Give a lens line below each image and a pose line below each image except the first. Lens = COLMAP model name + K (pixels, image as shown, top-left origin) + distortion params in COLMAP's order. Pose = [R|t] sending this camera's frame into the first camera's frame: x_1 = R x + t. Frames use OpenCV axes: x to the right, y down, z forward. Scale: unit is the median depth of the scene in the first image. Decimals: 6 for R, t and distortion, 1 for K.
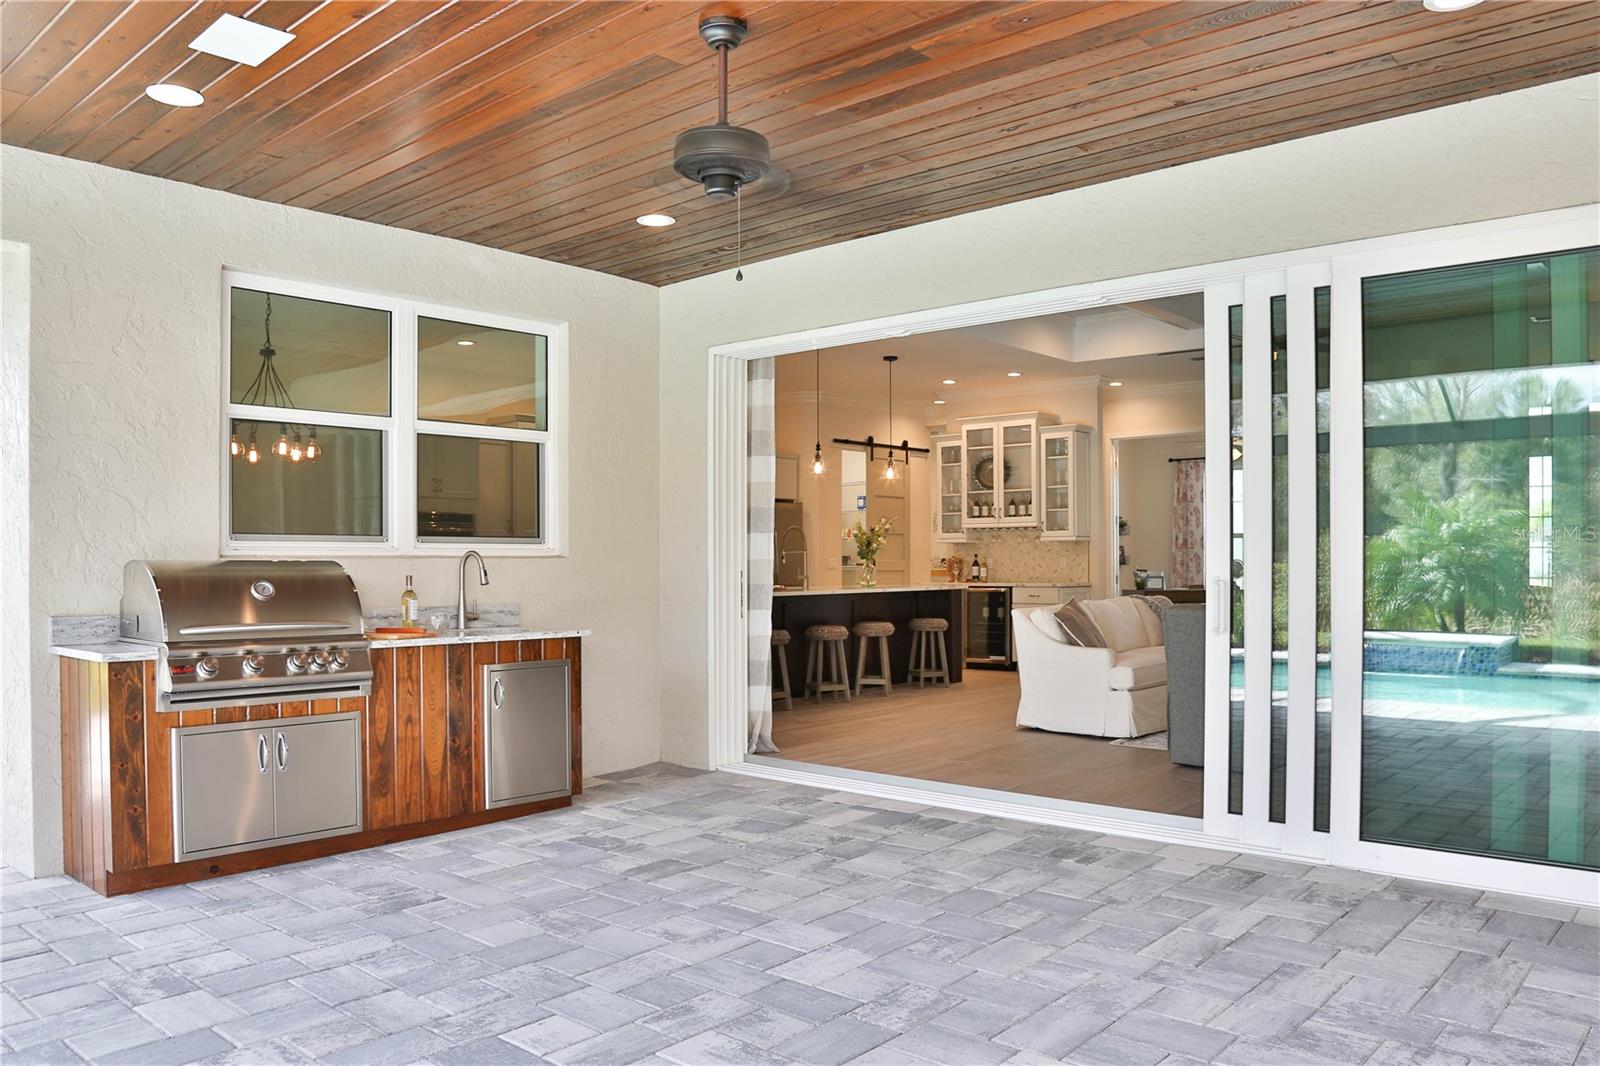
lens RADIAL K [[1143.2, 0, 806.1], [0, 1143.2, 544.6], [0, 0, 1]] dist [-0.073298, 0.039155]
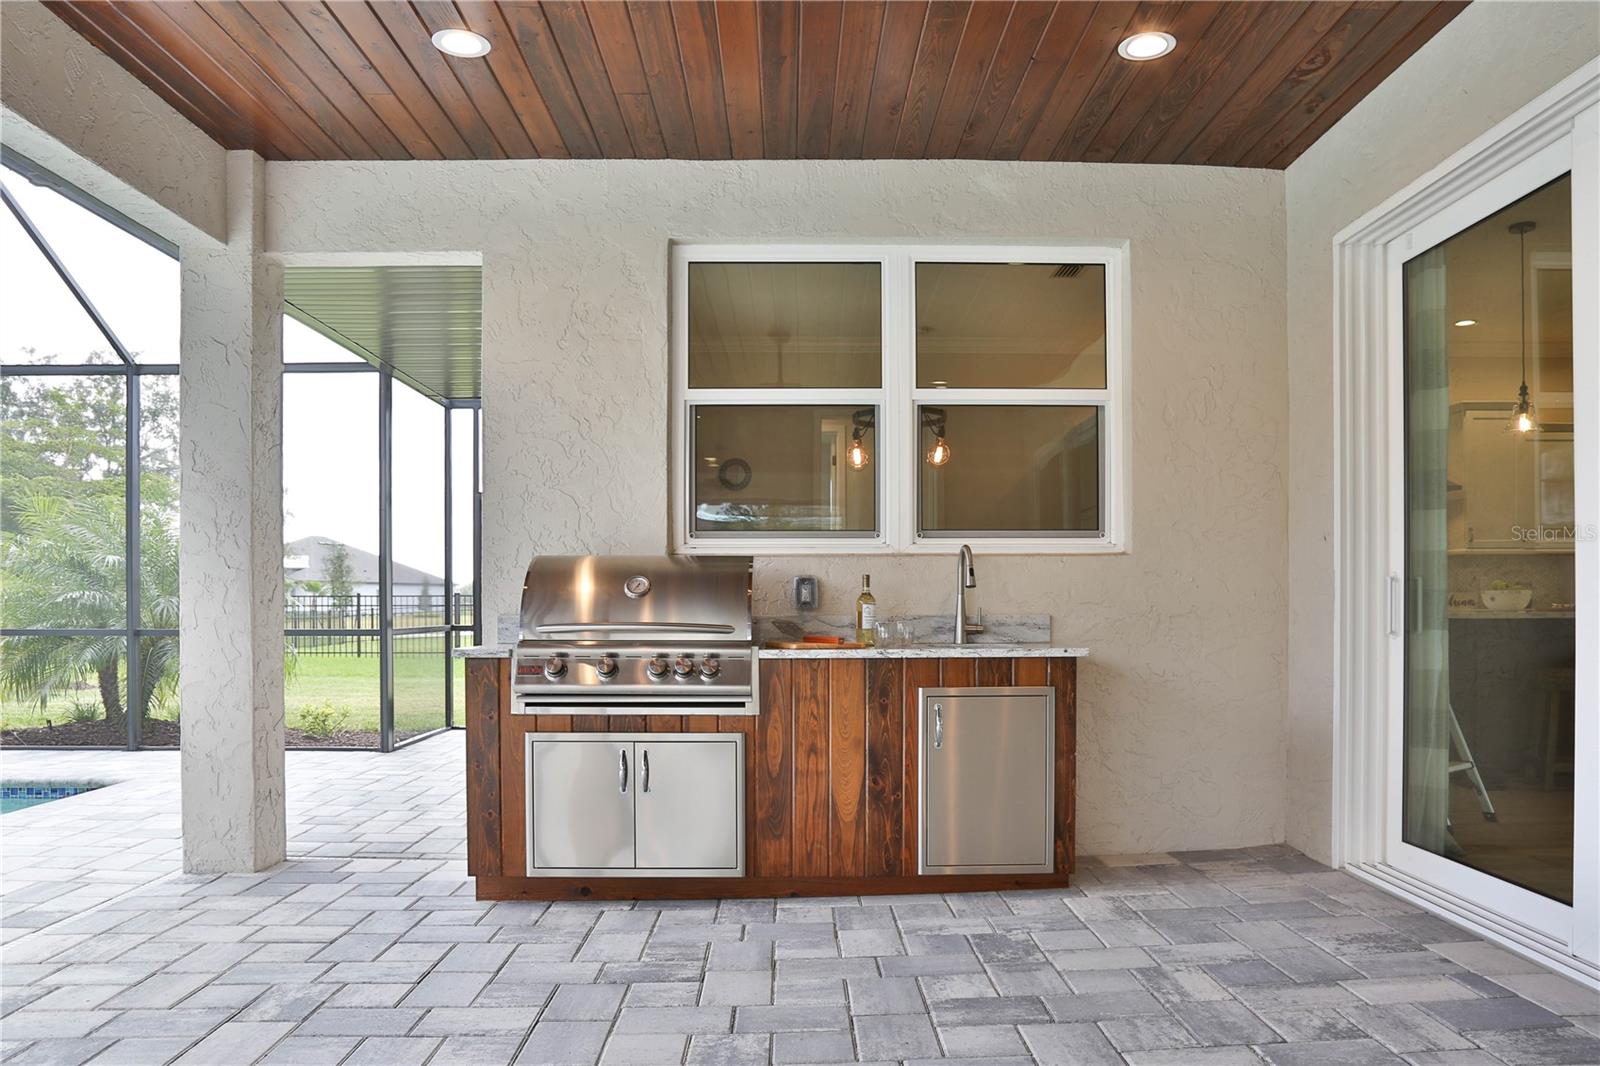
lens RADIAL K [[1143.2, 0, 830.6], [0, 1143.2, 606.9], [0, 0, 1]] dist [-0.073298, 0.039155]
pose [[0.695748, 0.001423, -0.718285, 0.237458], [0.013944, 0.999783, 0.015487, 0.039596], [0.718151, -0.020790, 0.695577, 0.431181]]
